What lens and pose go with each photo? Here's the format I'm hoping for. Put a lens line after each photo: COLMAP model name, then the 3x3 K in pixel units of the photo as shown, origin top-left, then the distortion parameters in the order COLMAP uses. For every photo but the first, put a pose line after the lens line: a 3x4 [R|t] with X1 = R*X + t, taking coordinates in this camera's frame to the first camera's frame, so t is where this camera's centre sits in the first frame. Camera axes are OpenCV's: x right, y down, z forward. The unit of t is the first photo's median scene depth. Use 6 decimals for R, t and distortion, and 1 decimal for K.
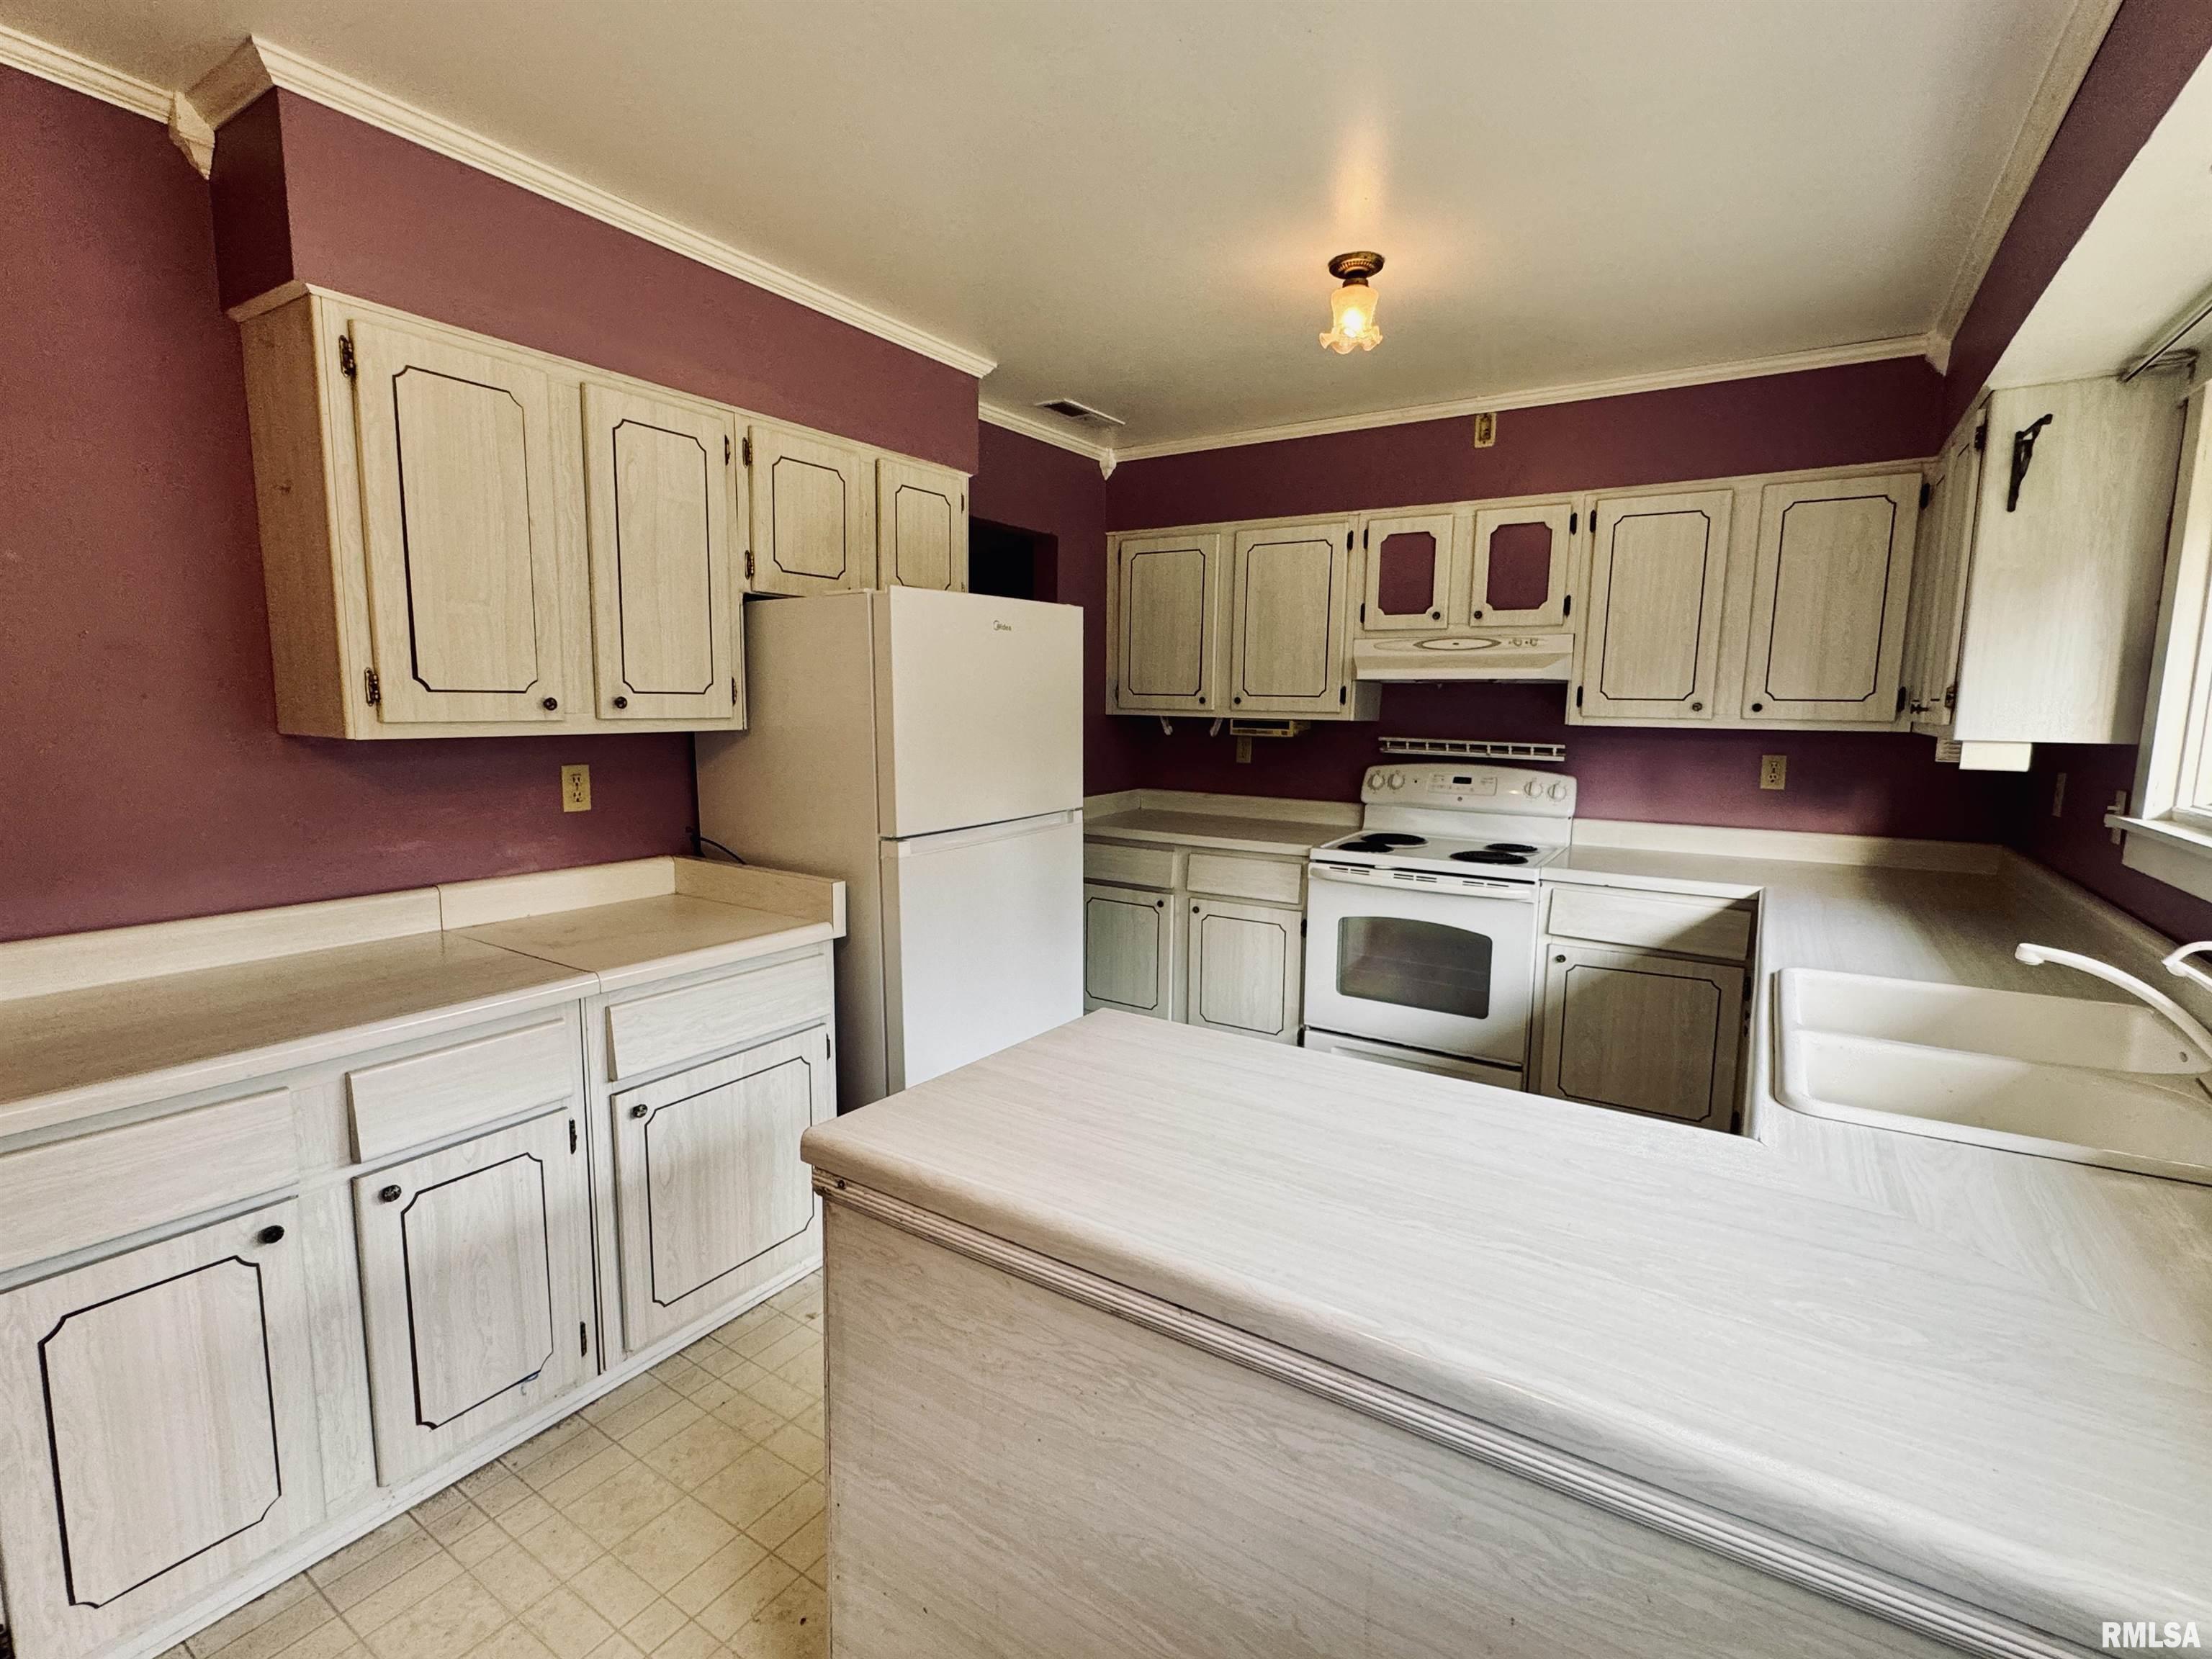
lens RADIAL K [[1014.3, 0, 1108.8], [0, 1014.3, 832.7], [0, 0, 1]] dist [0.002096, 0.000320]
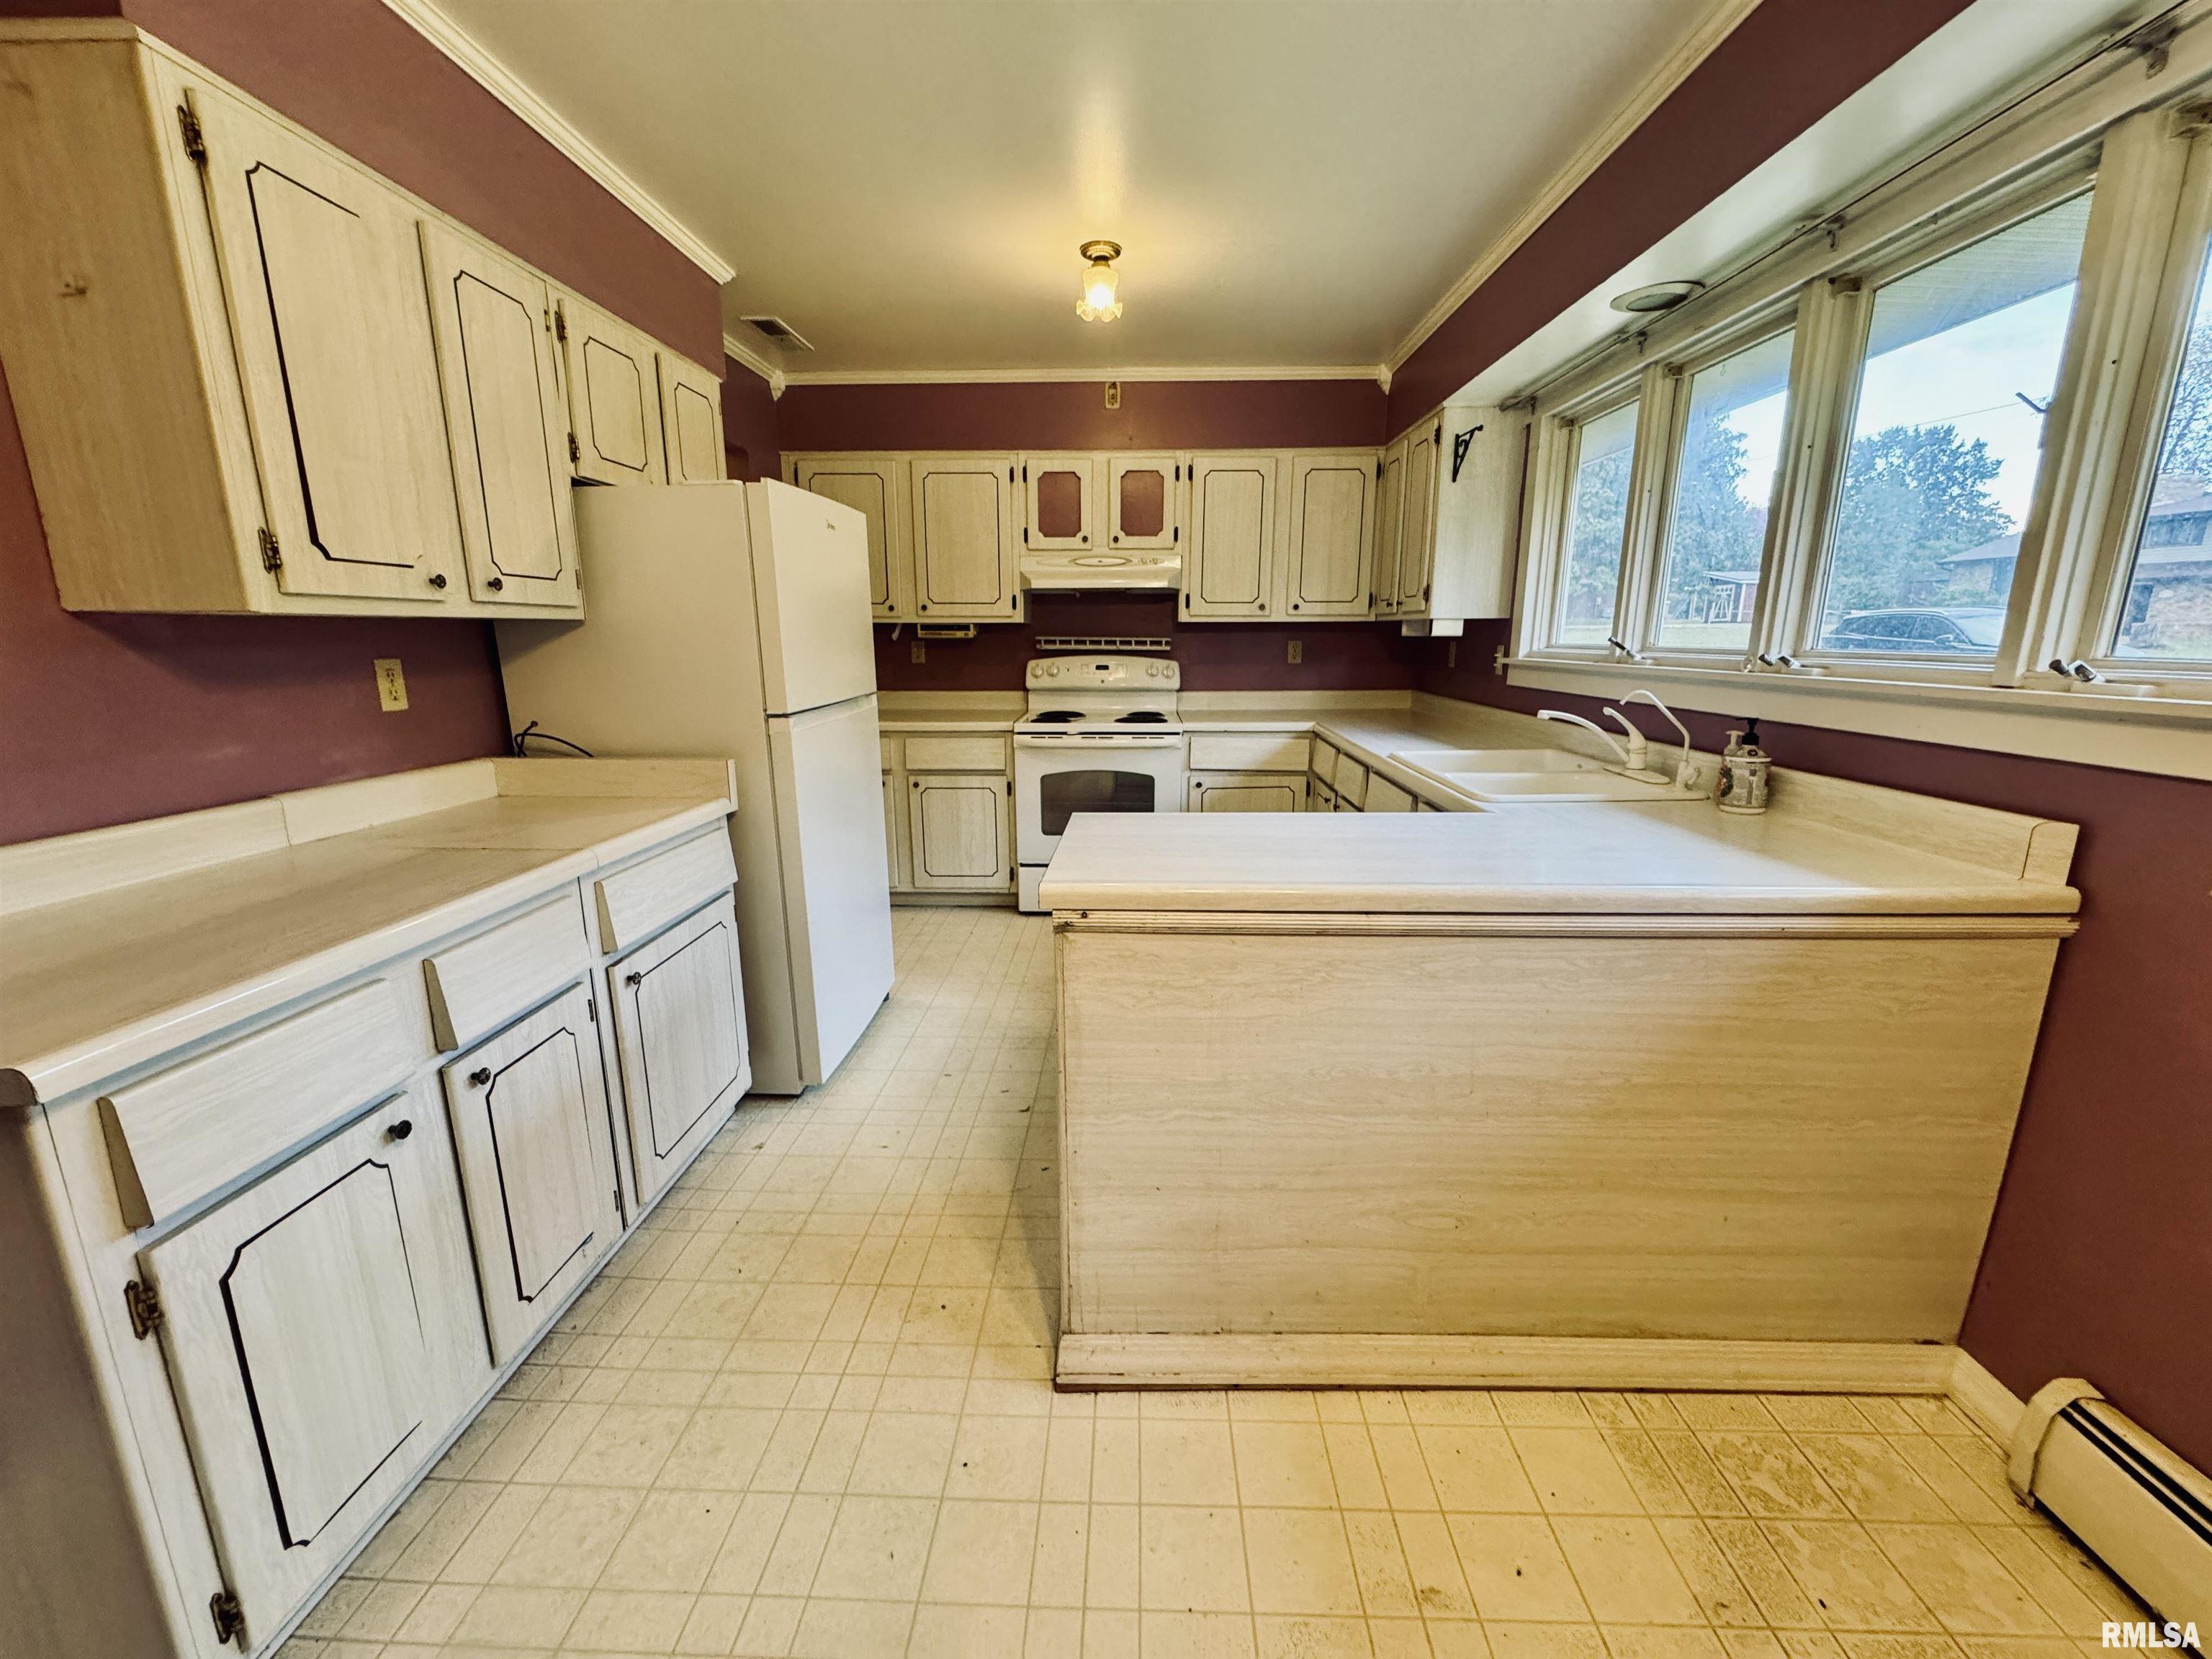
lens RADIAL K [[879.5, 0, 1111.3], [0, 879.5, 823.5], [0, 0, 1]] dist [0.005984, -0.000133]
pose [[0.857903, -0.122566, 0.498978, -0.362184], [0.079860, 0.991138, 0.106152, 0.044810], [-0.507567, -0.051220, 0.860089, -0.016137]]
